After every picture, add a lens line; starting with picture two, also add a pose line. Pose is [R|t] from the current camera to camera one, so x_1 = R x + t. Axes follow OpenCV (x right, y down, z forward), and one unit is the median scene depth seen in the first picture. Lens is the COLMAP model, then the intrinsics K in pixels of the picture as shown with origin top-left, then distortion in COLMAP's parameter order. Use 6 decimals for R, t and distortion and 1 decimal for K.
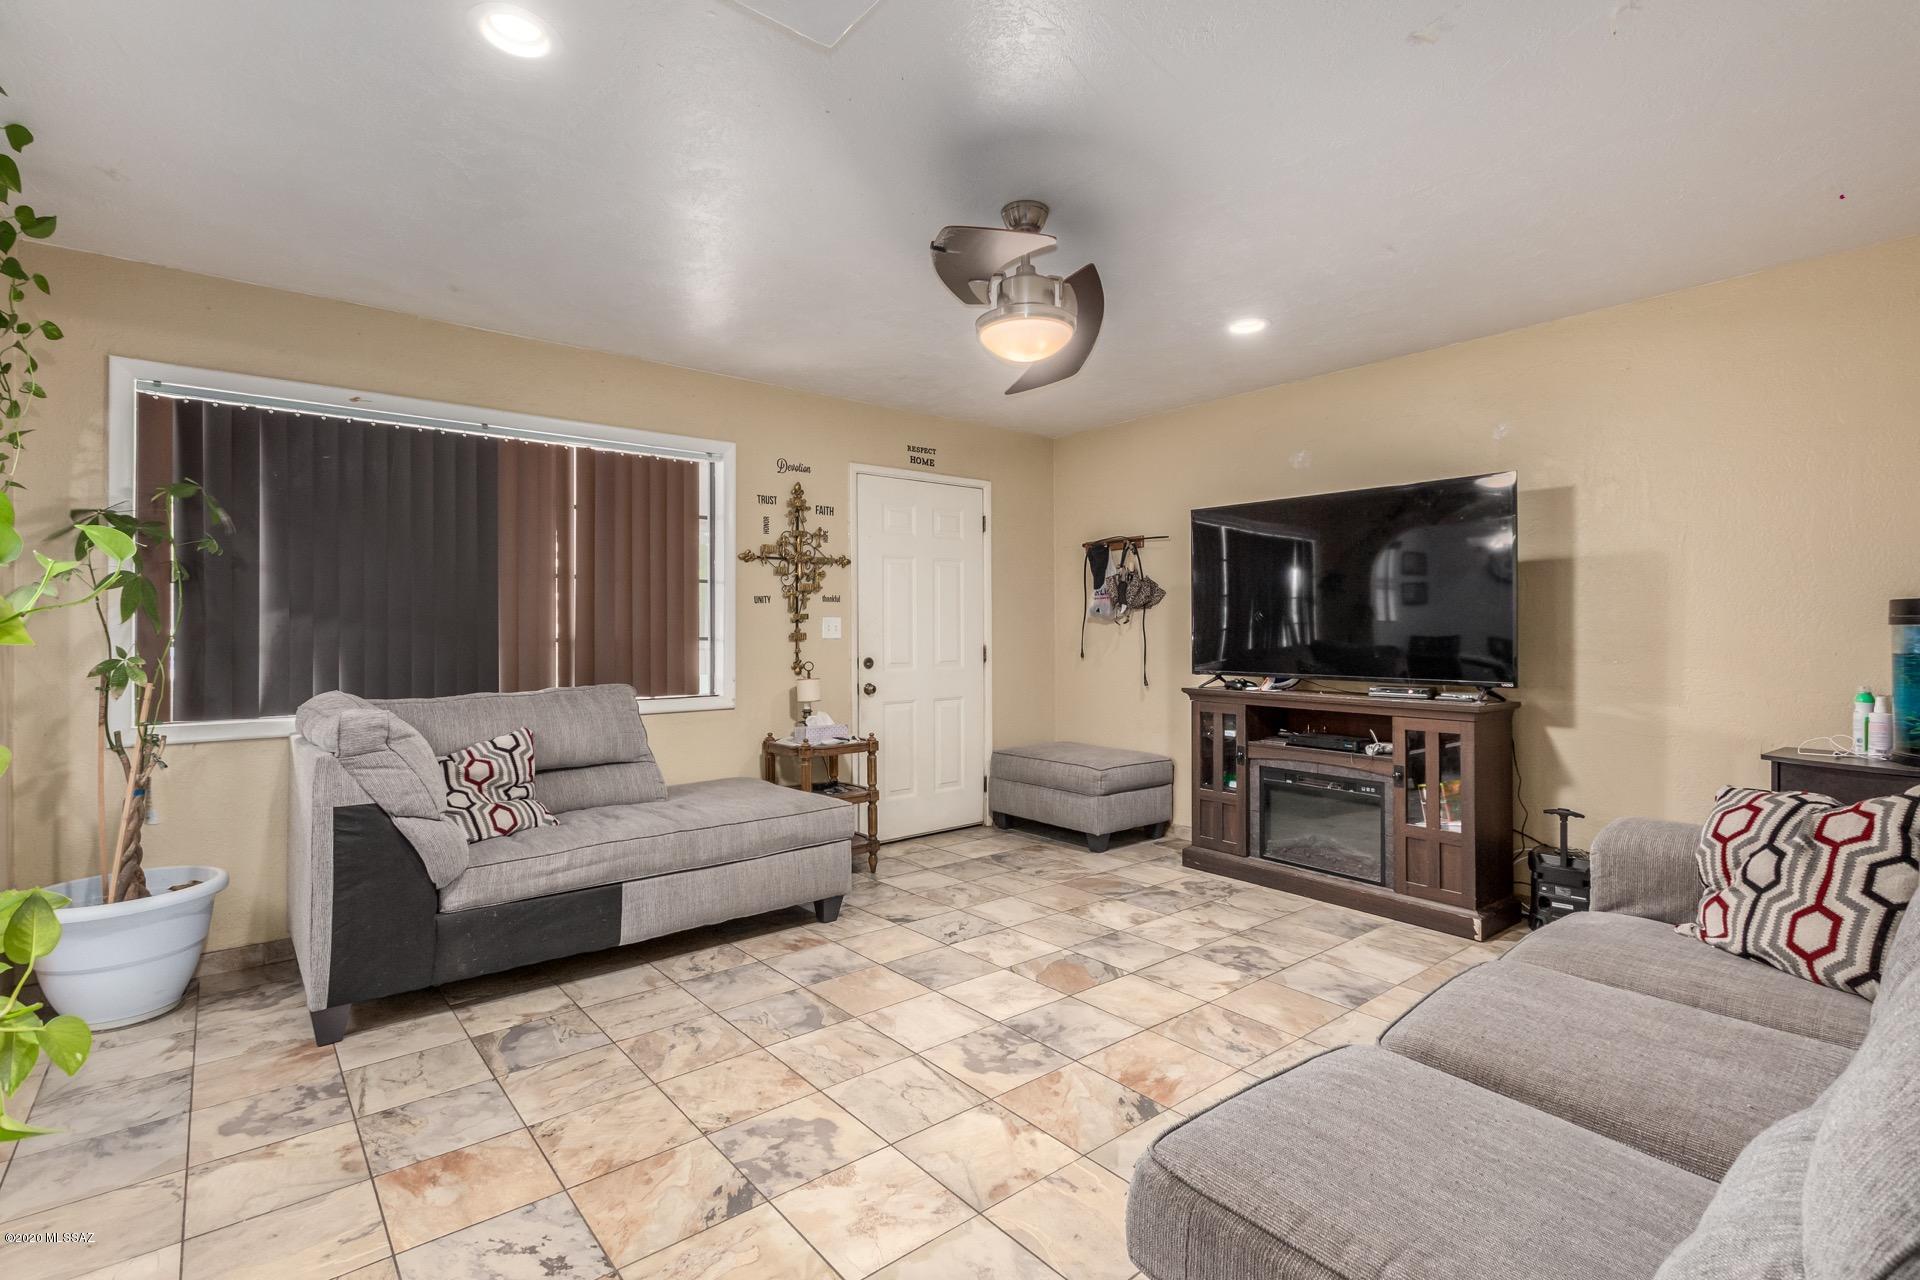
lens RADIAL K [[880.1, 0, 955.7], [0, 880.1, 631.0], [0, 0, 1]] dist [0.008349, -0.004347]
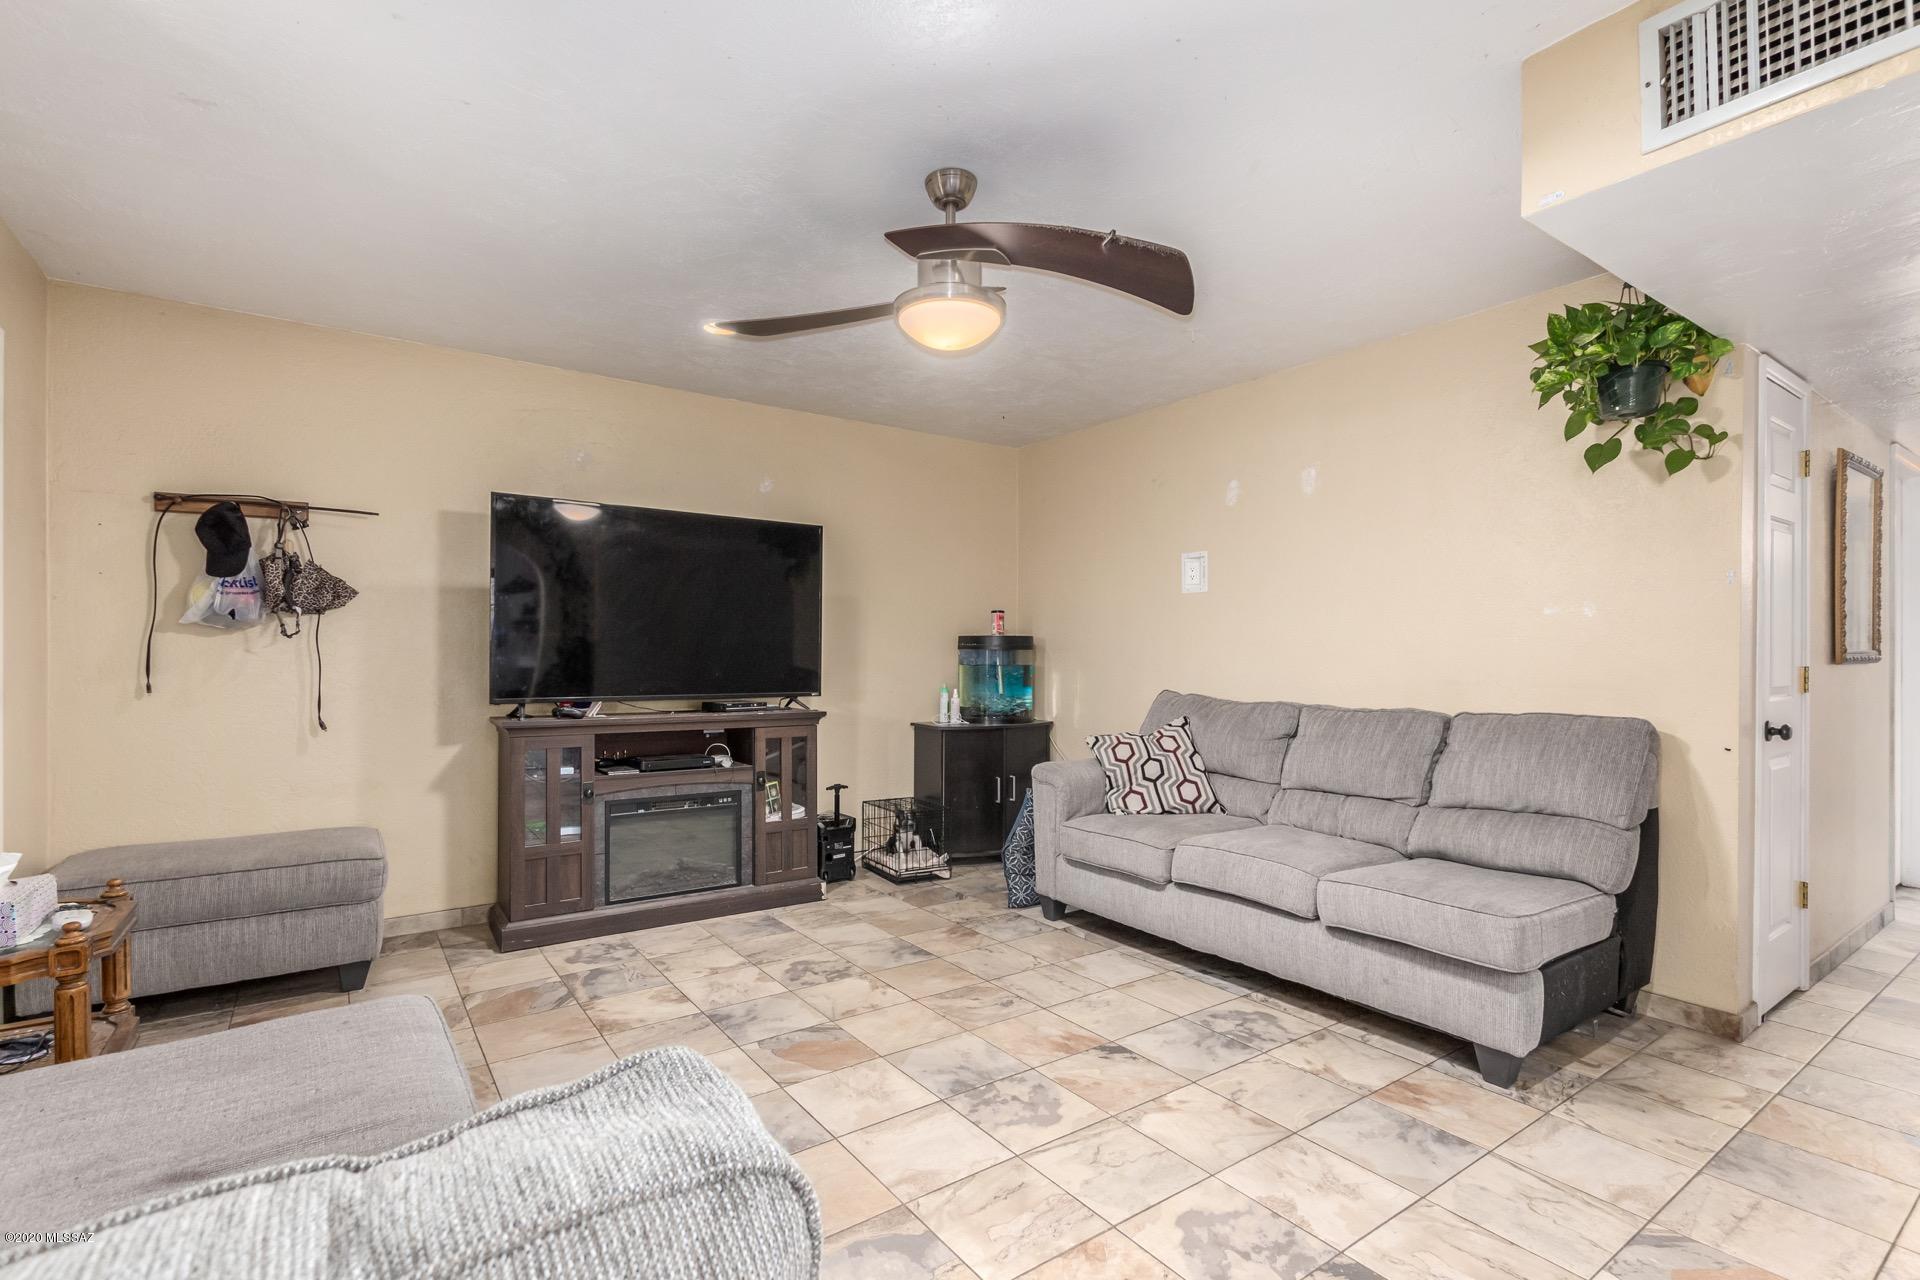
lens RADIAL K [[880.1, 0, 953.1], [0, 880.1, 653.5], [0, 0, 1]] dist [0.008349, -0.004347]
pose [[0.078156, 0.003473, 0.996935, -0.644363], [-0.006816, 0.999972, -0.002949, 0.004732], [-0.996918, -0.006565, 0.078178, 0.727909]]
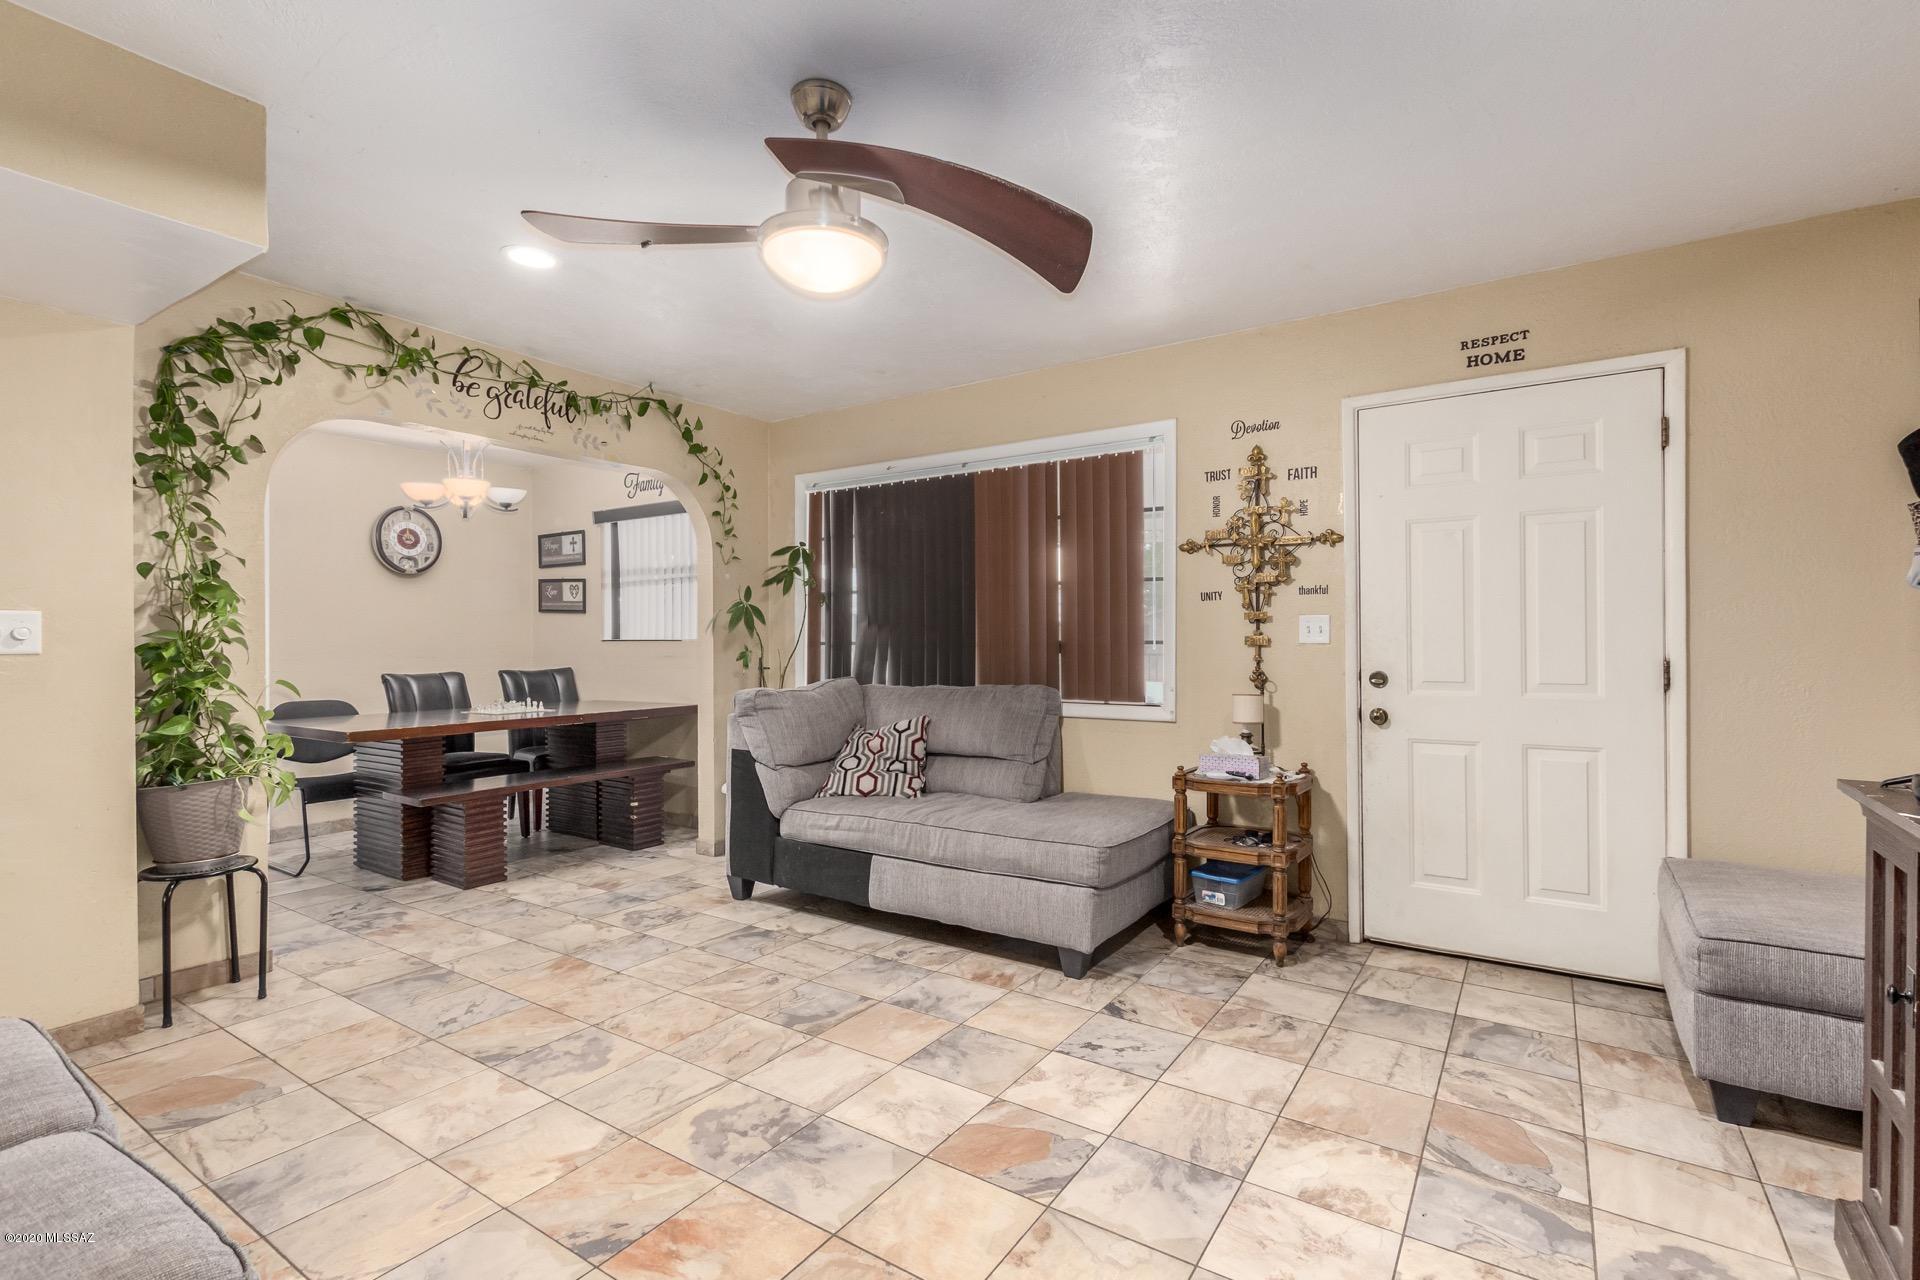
lens RADIAL K [[880.1, 0, 957.6], [0, 880.1, 645.9], [0, 0, 1]] dist [0.008349, -0.004347]
pose [[0.294803, 0.010883, -0.955496, 0.678909], [0.004501, 0.999908, 0.012777, -0.000654], [0.955548, -0.008067, 0.294727, 0.694990]]
